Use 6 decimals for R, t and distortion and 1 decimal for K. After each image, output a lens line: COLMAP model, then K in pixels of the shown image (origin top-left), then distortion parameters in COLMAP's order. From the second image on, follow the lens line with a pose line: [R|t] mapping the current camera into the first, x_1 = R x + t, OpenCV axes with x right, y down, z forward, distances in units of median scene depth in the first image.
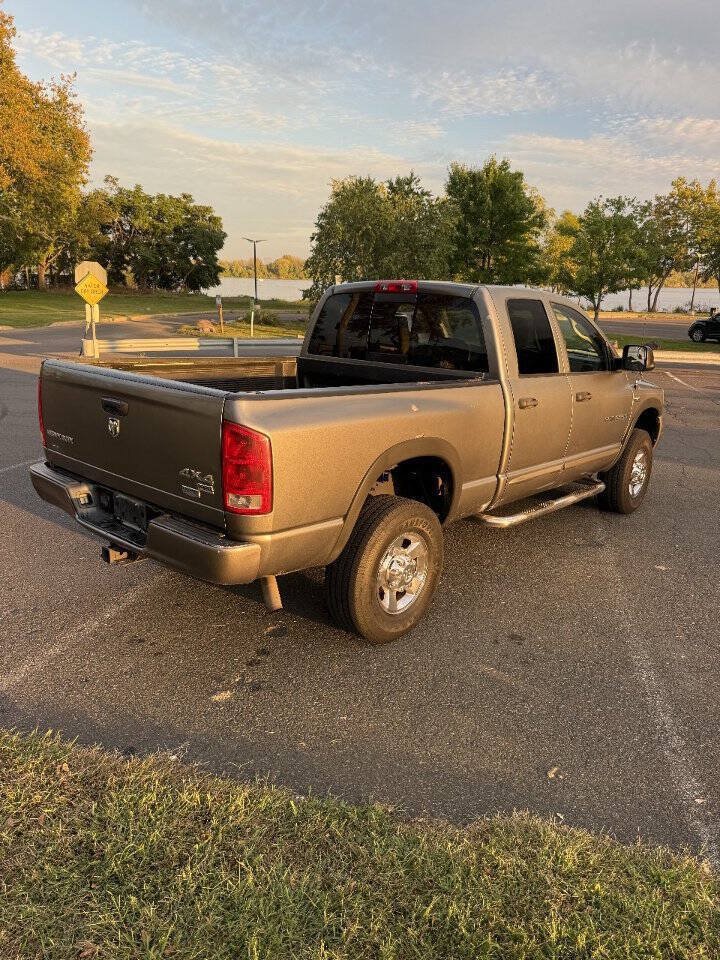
lens RADIAL K [[711.5, 0, 360.0], [0, 711.5, 480.0], [0, 0, 1]] dist [-0.004561, -0.002796]
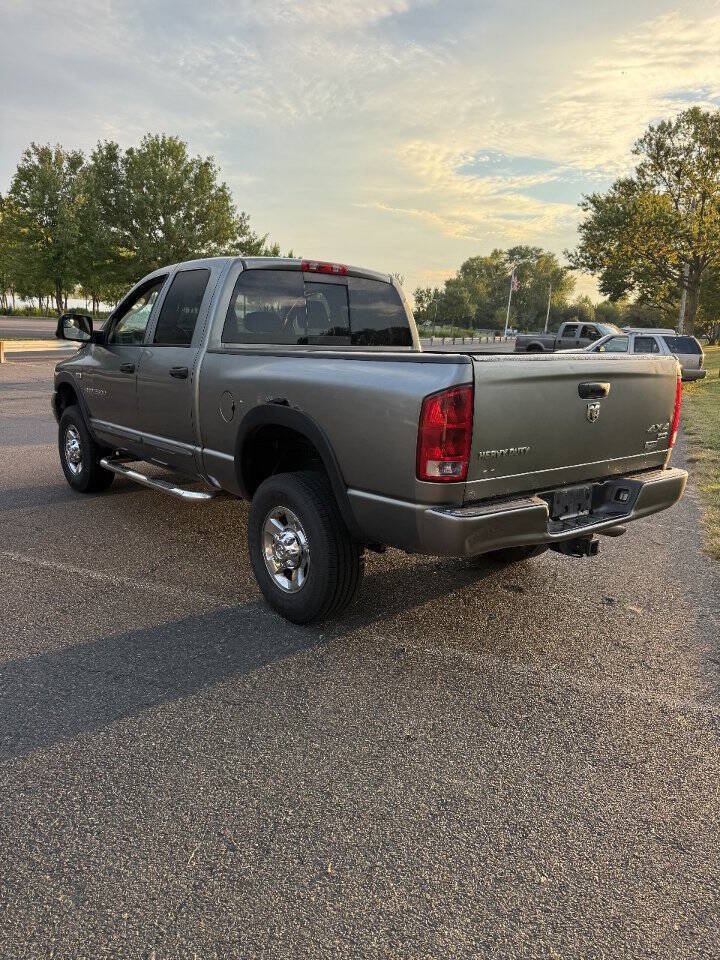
lens RADIAL K [[705.4, 0, 358.2], [0, 705.4, 480.5], [0, 0, 1]] dist [0.012120, -0.008328]
pose [[0.153182, -0.229636, 0.961146, -0.130012], [0.213437, 0.957356, 0.194714, -0.023328], [-0.964873, 0.175317, 0.195663, 0.112197]]
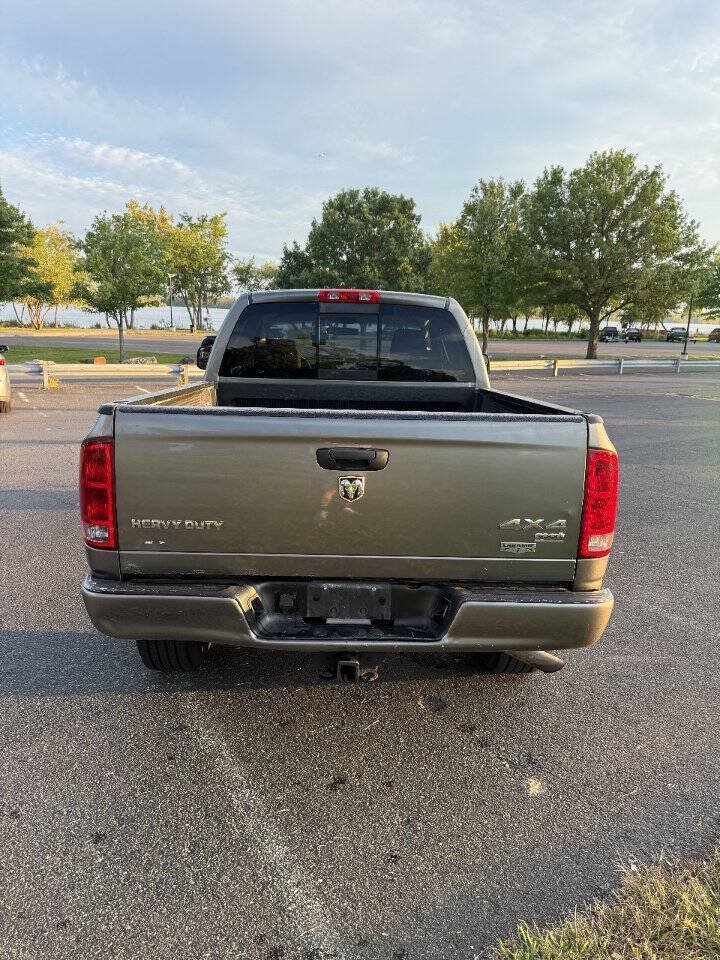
lens RADIAL K [[705.4, 0, 358.2], [0, 705.4, 480.5], [0, 0, 1]] dist [0.012120, -0.008328]
pose [[0.724557, -0.152790, 0.672066, -0.078386], [0.167611, 0.984906, 0.043211, -0.010671], [-0.668524, 0.081336, 0.739230, 0.047665]]
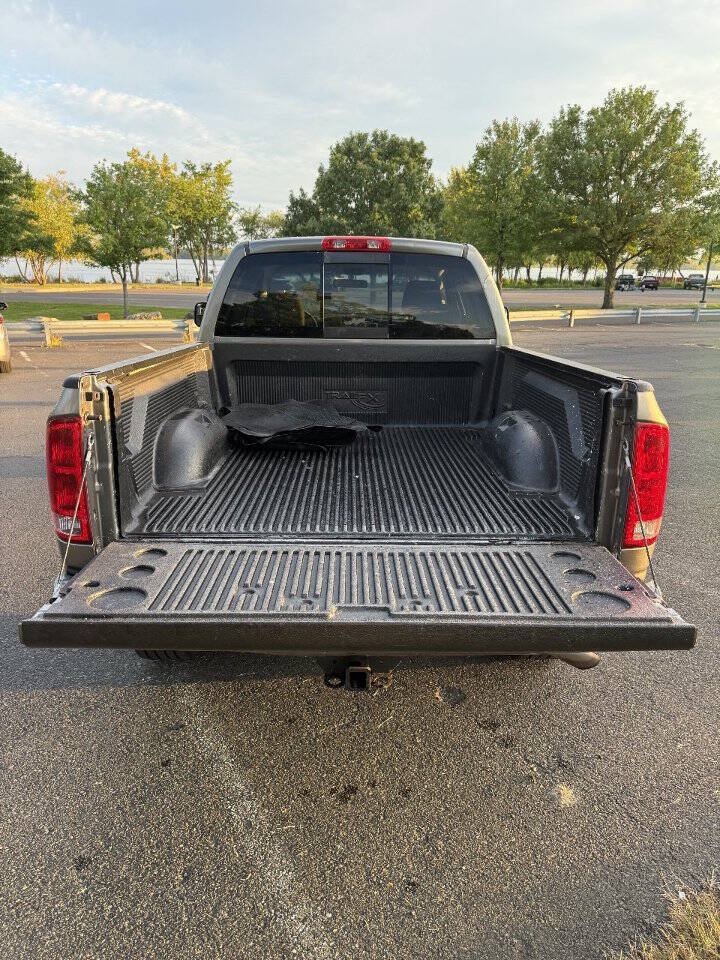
lens RADIAL K [[705.7, 0, 362.7], [0, 705.7, 480.7], [0, 0, 1]] dist [-0.006966, 0.007688]
pose [[0.729609, -0.203935, 0.652749, -0.071460], [0.178375, 0.978210, 0.106240, -0.012454], [-0.660192, 0.038920, 0.750088, 0.054411]]
